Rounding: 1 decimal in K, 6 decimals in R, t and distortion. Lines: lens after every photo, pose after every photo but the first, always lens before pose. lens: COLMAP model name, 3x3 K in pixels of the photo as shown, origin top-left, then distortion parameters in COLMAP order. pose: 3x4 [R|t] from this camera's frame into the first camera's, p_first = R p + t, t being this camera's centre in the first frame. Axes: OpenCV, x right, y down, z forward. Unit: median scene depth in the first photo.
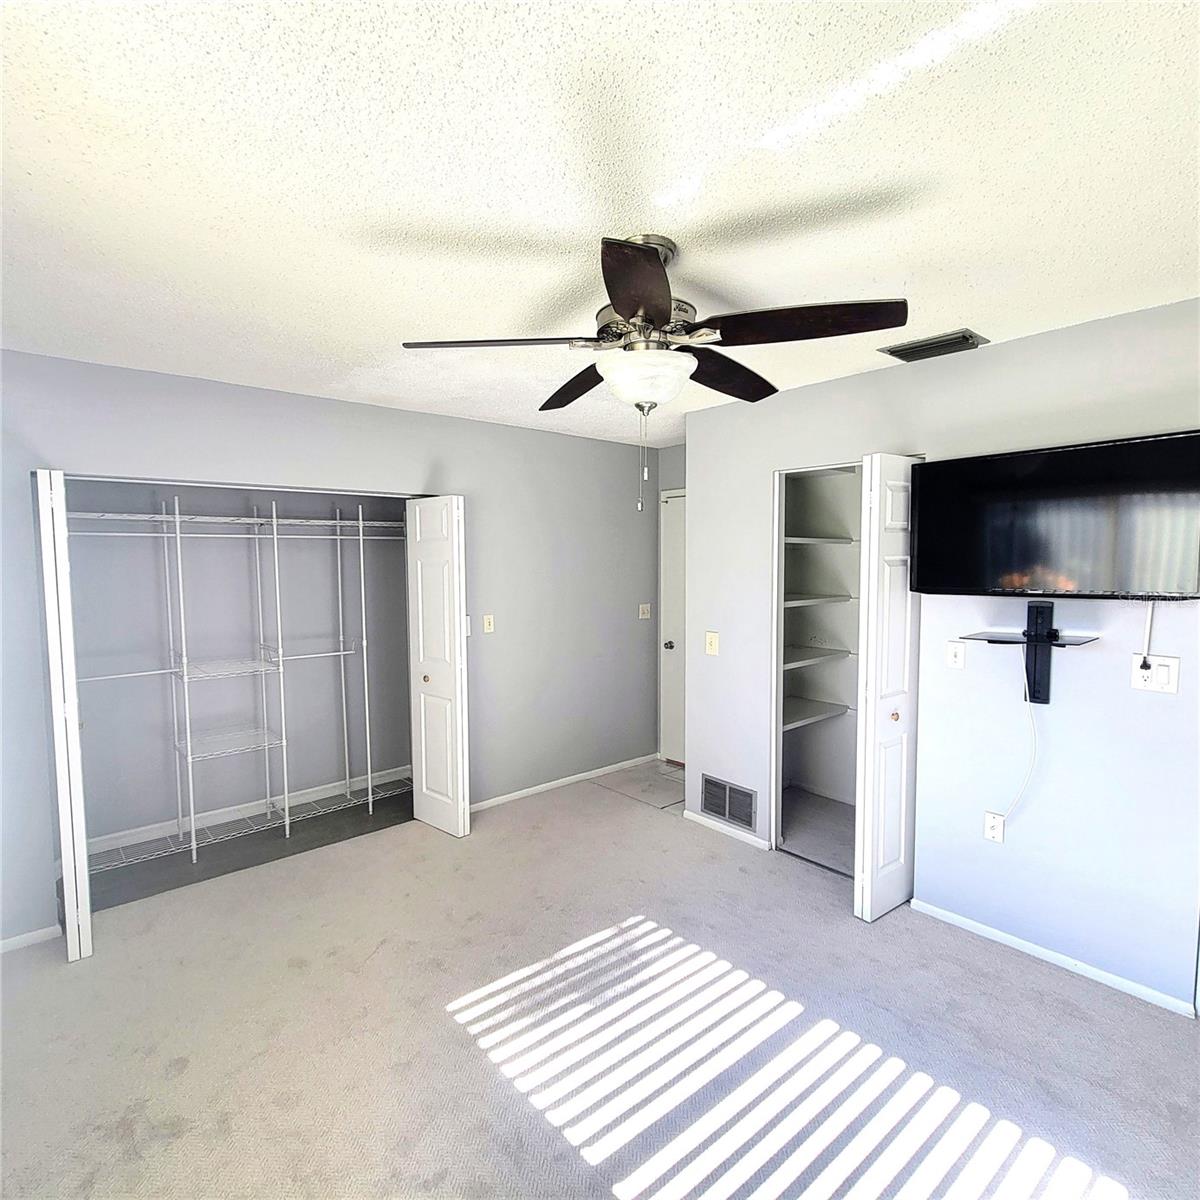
lens RADIAL K [[649.1, 0, 590.0], [0, 649.1, 608.8], [0, 0, 1]] dist [0.012697, -0.000149]
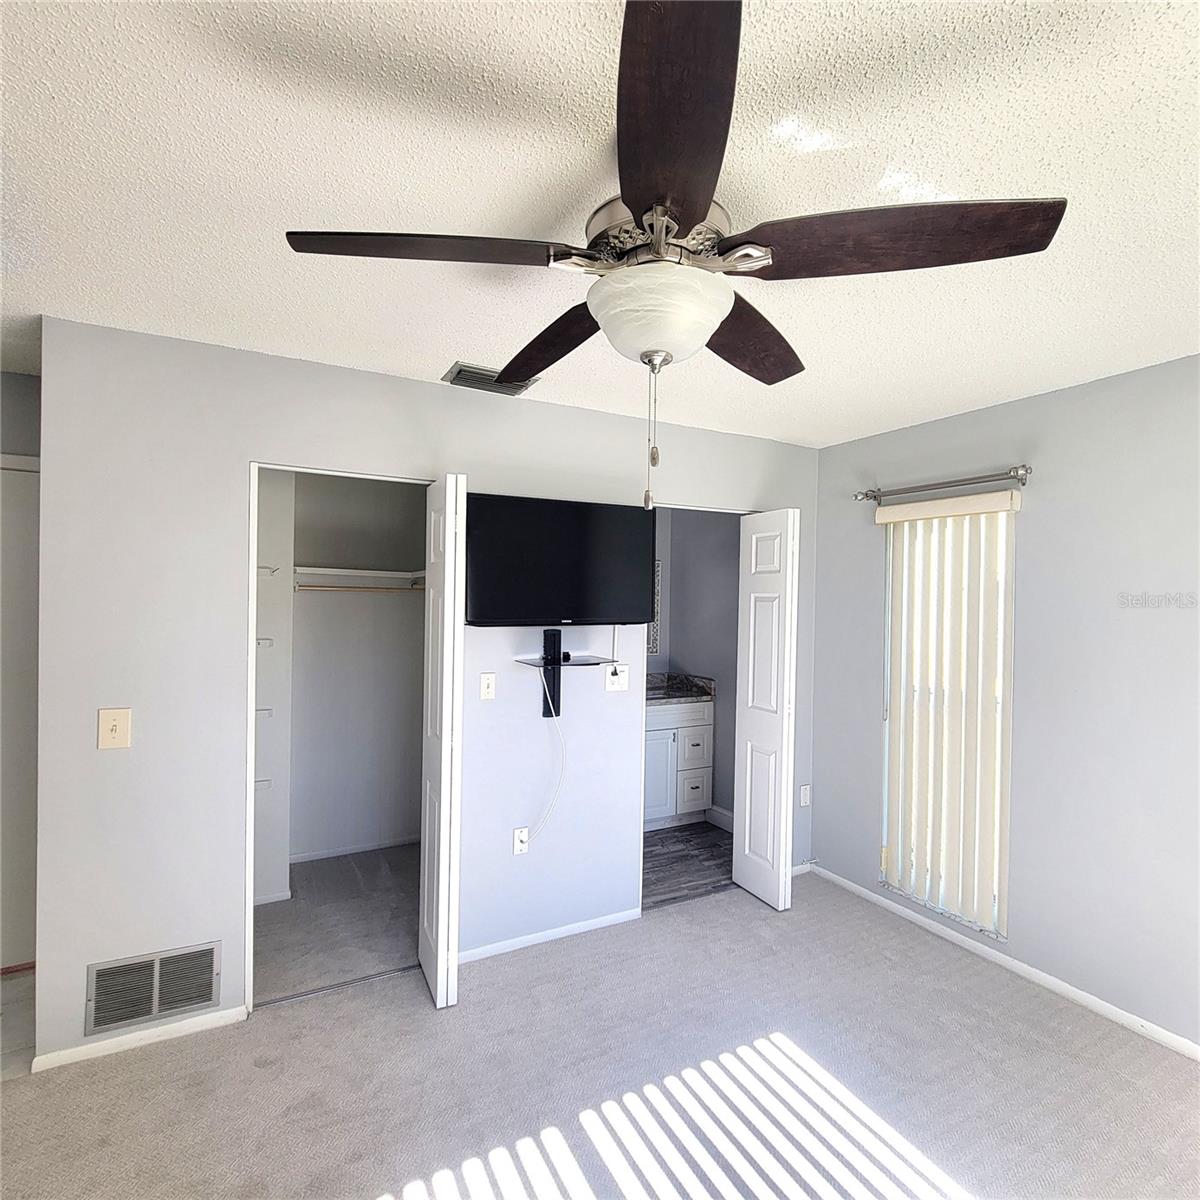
lens RADIAL K [[650.4, 0, 591.2], [0, 650.4, 604.7], [0, 0, 1]] dist [0.006083, -0.002524]
pose [[0.213439, 0.000998, 0.976956, -0.442916], [0.059996, 0.998099, -0.014127, -0.035272], [-0.975112, 0.061629, 0.212974, 0.688993]]
